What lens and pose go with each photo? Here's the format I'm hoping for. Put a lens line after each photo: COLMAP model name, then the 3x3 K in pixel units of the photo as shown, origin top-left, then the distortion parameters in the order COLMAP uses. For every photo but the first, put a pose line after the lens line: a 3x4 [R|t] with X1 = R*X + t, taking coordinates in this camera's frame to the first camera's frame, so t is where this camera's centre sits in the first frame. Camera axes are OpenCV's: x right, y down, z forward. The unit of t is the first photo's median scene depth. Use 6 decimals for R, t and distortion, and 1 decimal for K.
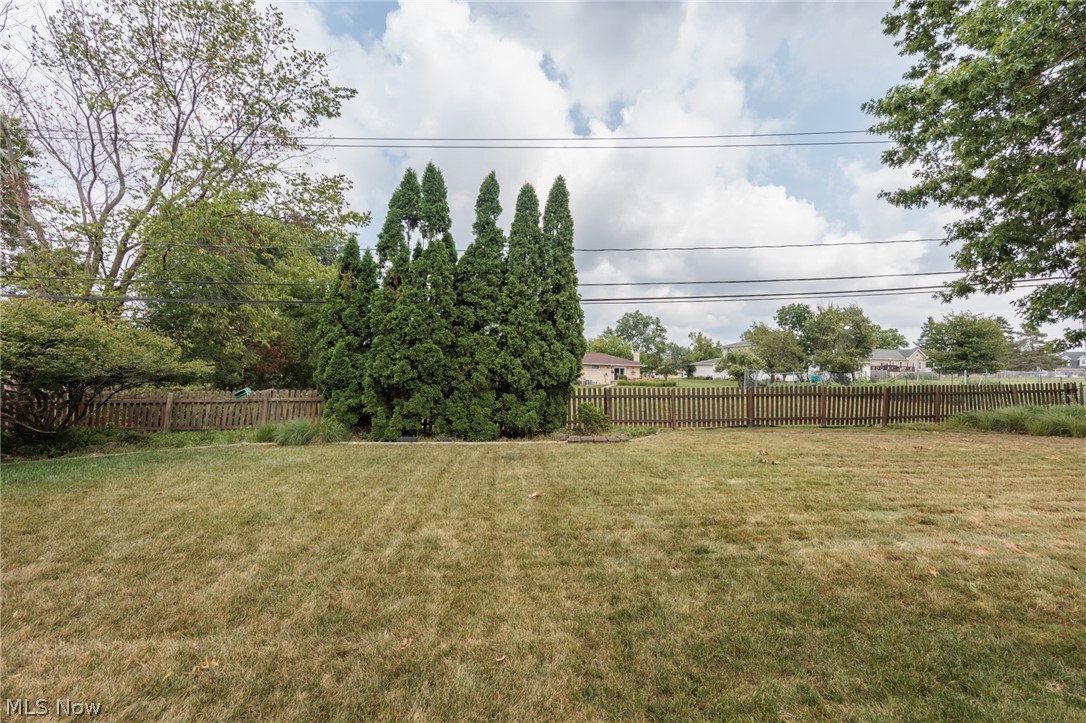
lens RADIAL K [[433.2, 0, 539.4], [0, 433.2, 361.9], [0, 0, 1]] dist [-0.001032, -0.001139]
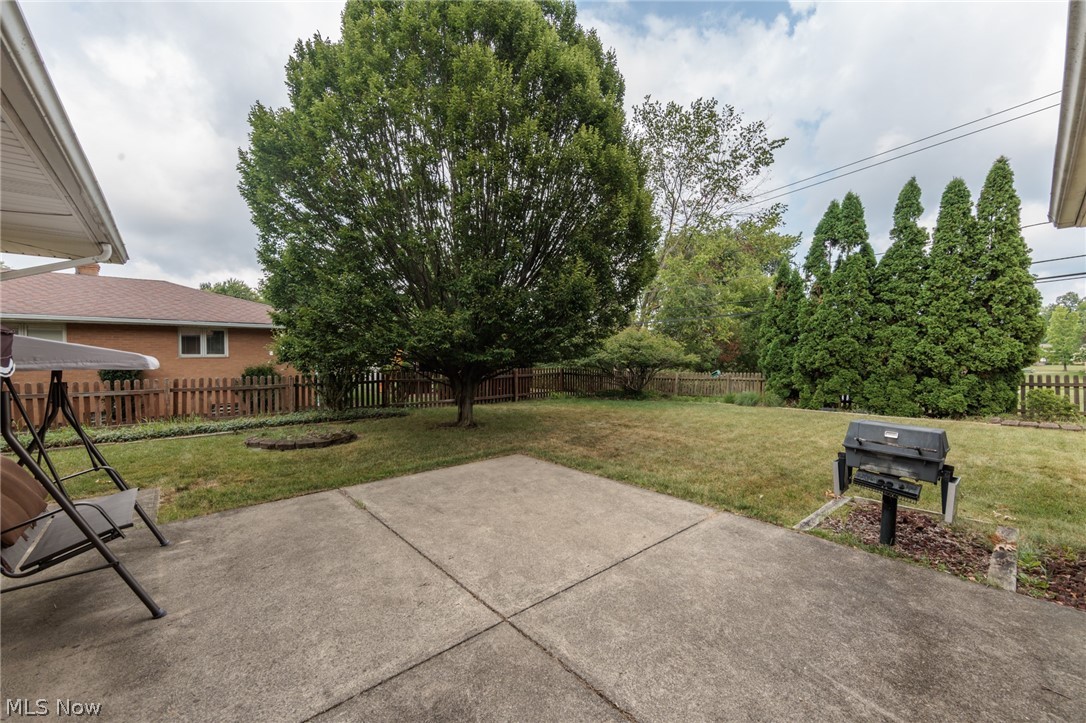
lens RADIAL K [[433.2, 0, 547.9], [0, 433.2, 367.7], [0, 0, 1]] dist [-0.001032, -0.001139]
pose [[0.586598, 0.003612, -0.809870, 0.250475], [0.030014, 0.999206, 0.026195, -0.010622], [0.809322, -0.039673, 0.586024, -0.443592]]
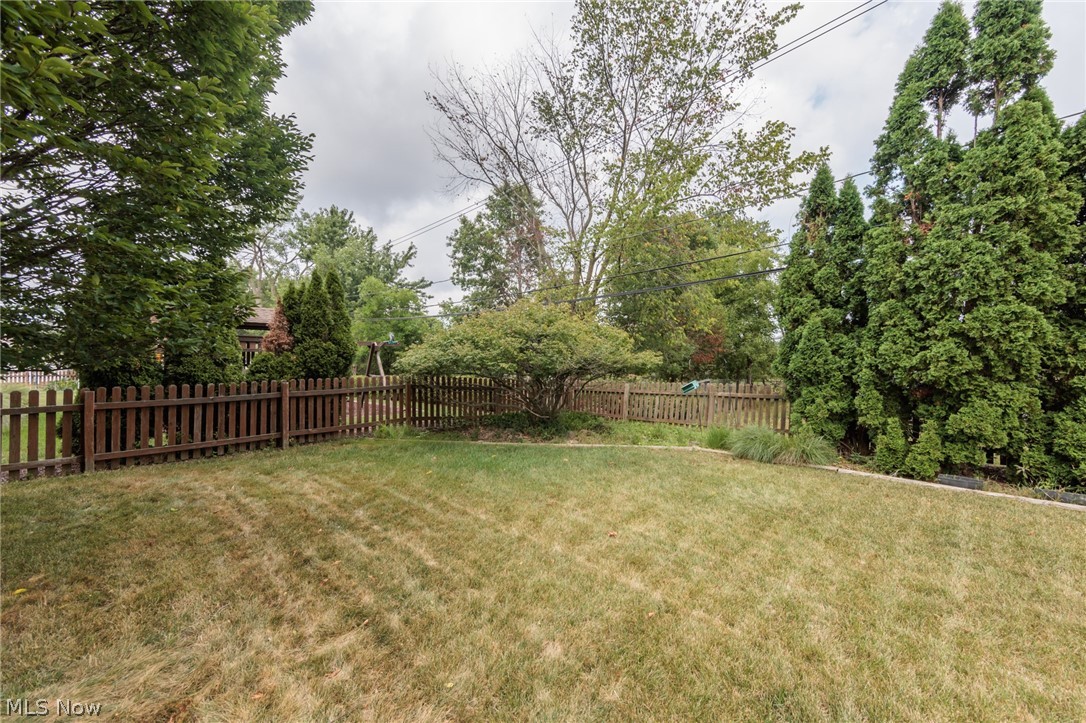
lens RADIAL K [[433.2, 0, 536.3], [0, 433.2, 359.1], [0, 0, 1]] dist [-0.001032, -0.001139]
pose [[0.608884, -0.015580, -0.793106, -0.176837], [0.030156, 0.999539, 0.003516, 0.003746], [0.792686, -0.026057, 0.609073, 0.217140]]
